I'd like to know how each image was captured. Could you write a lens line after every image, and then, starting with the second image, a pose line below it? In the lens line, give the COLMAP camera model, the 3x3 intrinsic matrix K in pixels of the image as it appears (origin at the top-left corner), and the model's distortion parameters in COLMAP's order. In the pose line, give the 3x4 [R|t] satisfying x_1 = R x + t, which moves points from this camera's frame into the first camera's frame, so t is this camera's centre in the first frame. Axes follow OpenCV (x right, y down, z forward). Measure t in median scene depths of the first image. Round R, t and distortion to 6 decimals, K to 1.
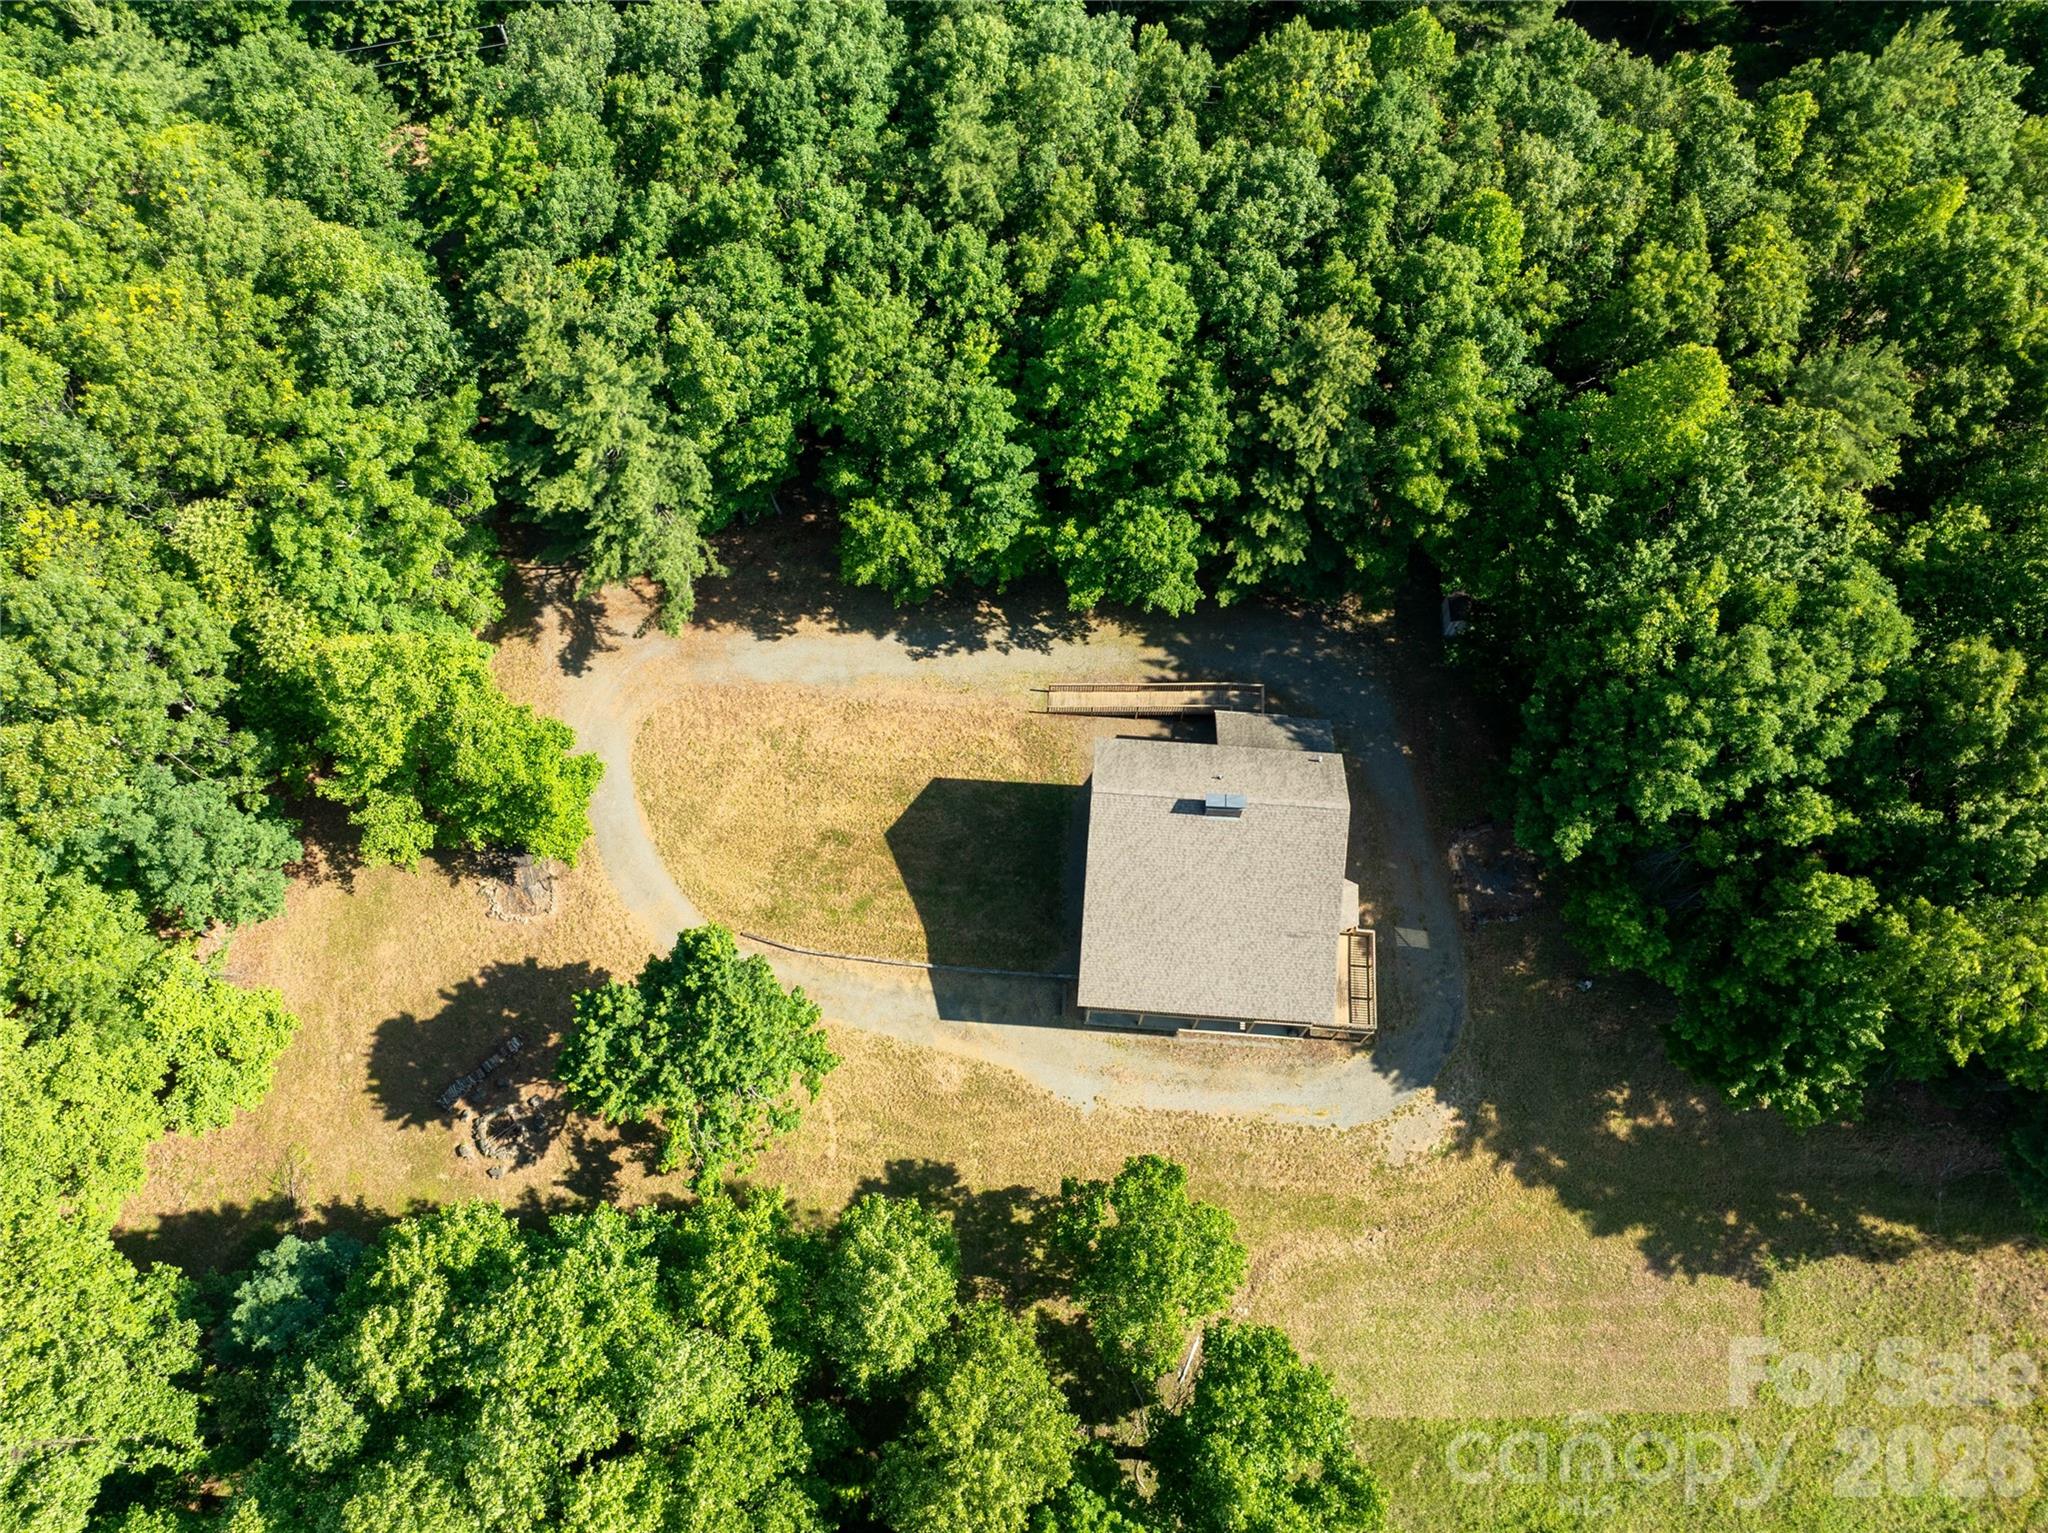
lens RADIAL K [[1546.8, 0, 1024.0], [0, 1546.8, 766.5], [0, 0, 1]] dist [-0.000496, -0.043465]
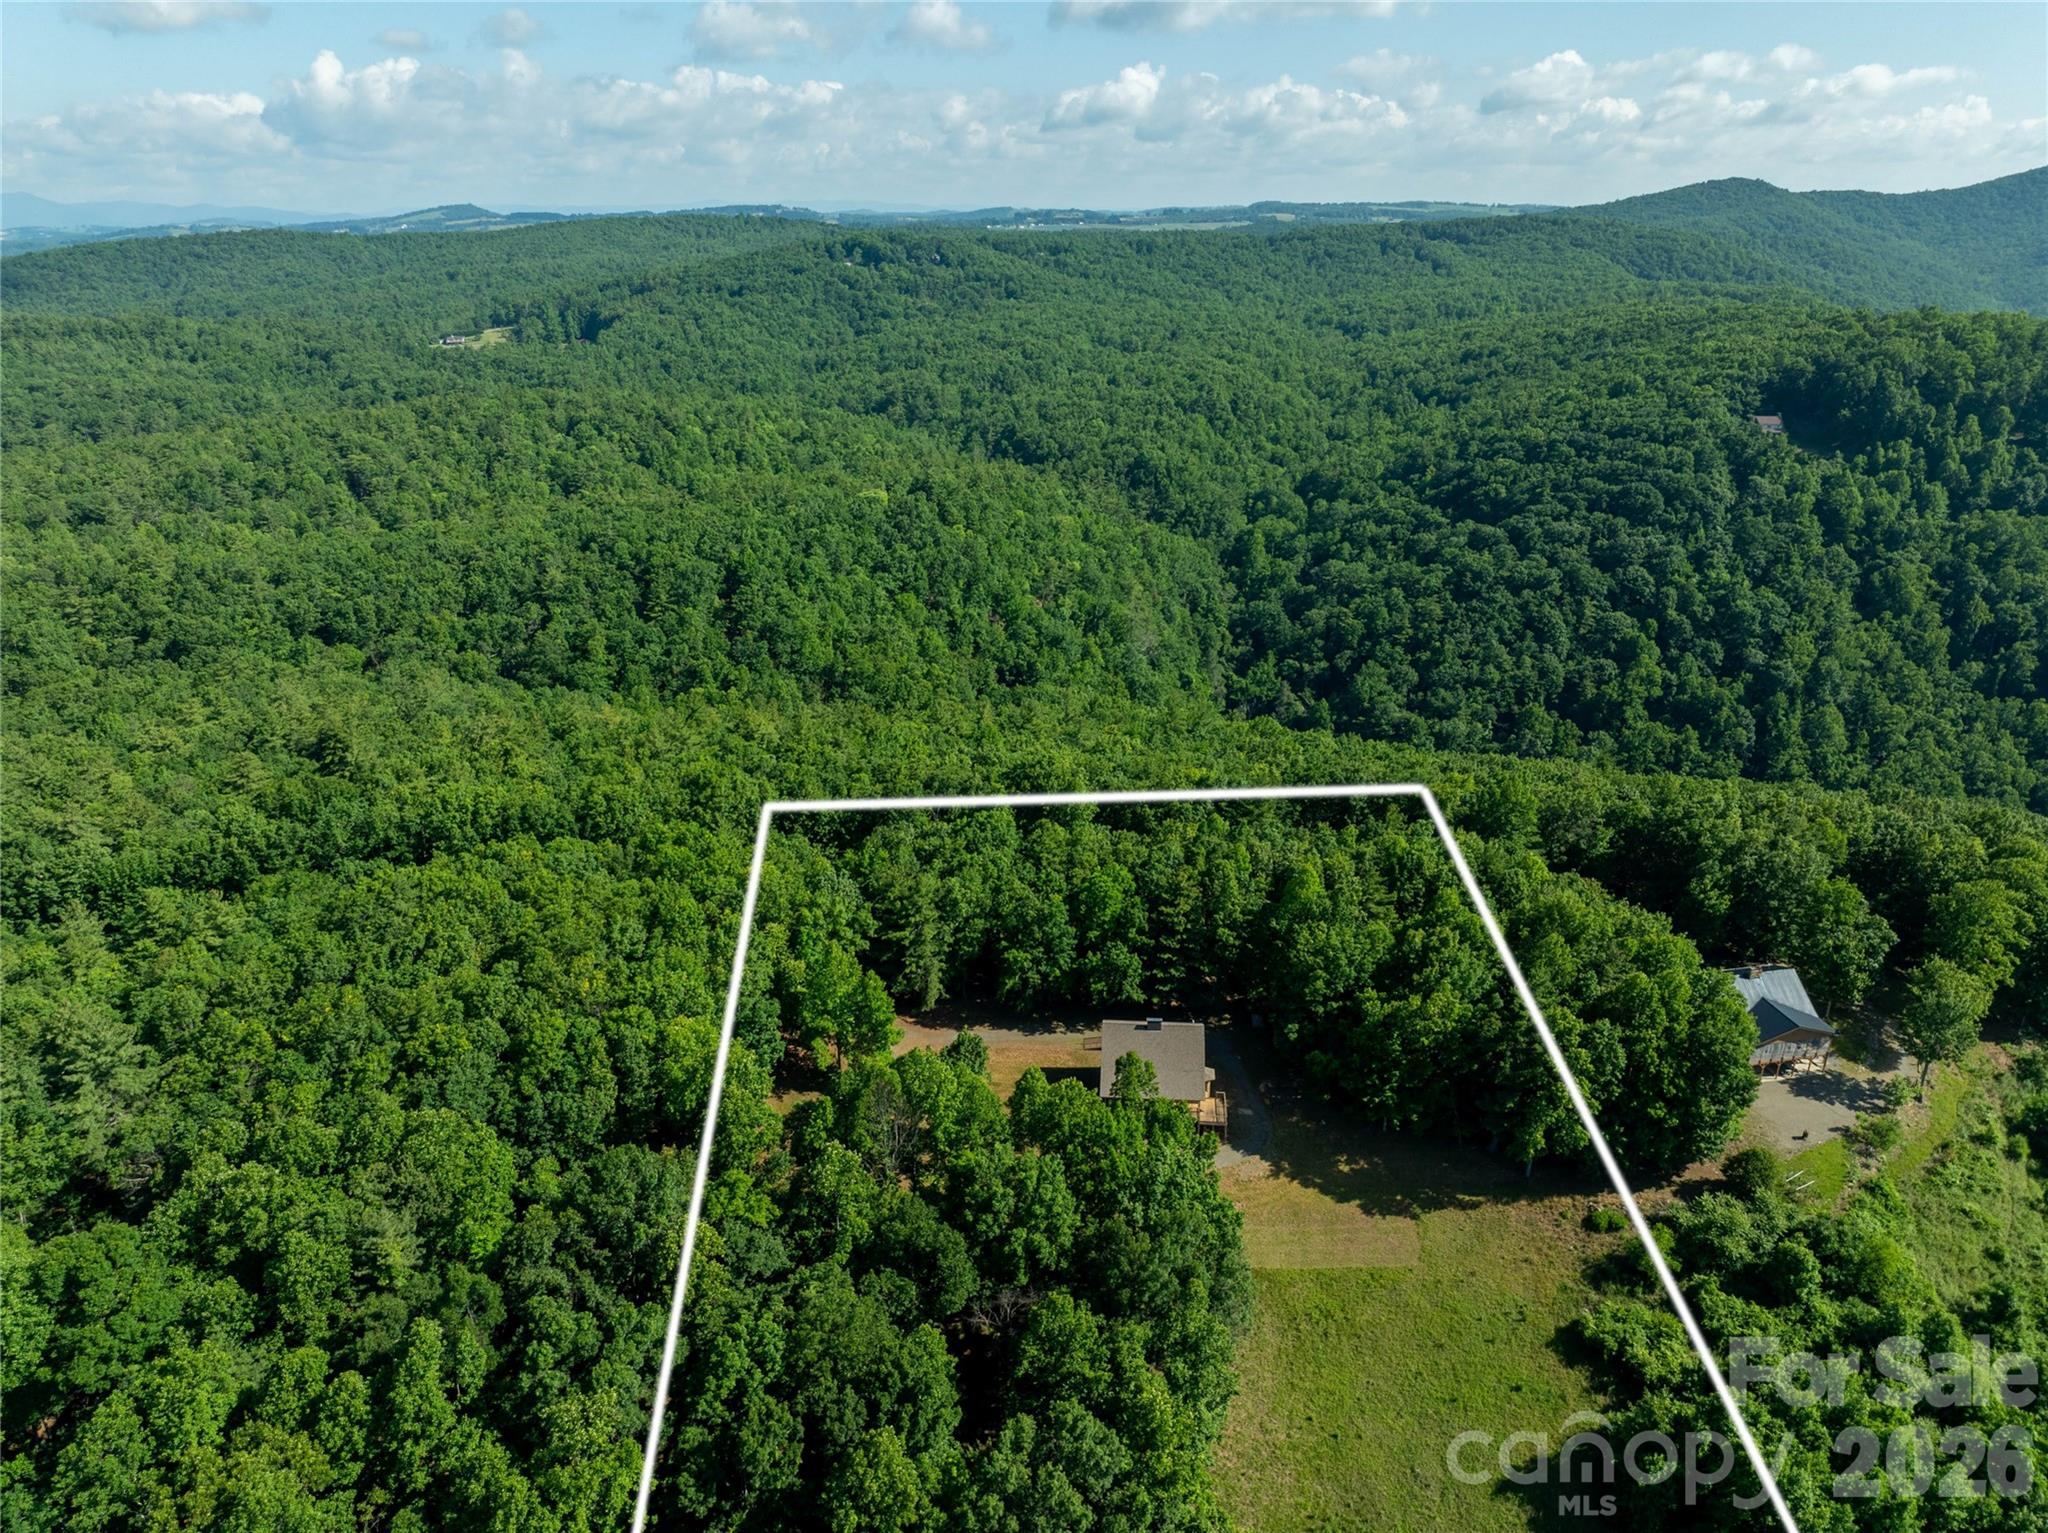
lens RADIAL K [[1546.8, 0, 1024.0], [0, 1546.8, 766.5], [0, 0, 1]] dist [-0.000496, -0.043465]
pose [[0.999995, -0.002888, 0.001301, -0.083383], [0.002908, 0.674220, -0.738525, 1.533044], [0.001256, 0.738525, 0.674225, -0.973527]]
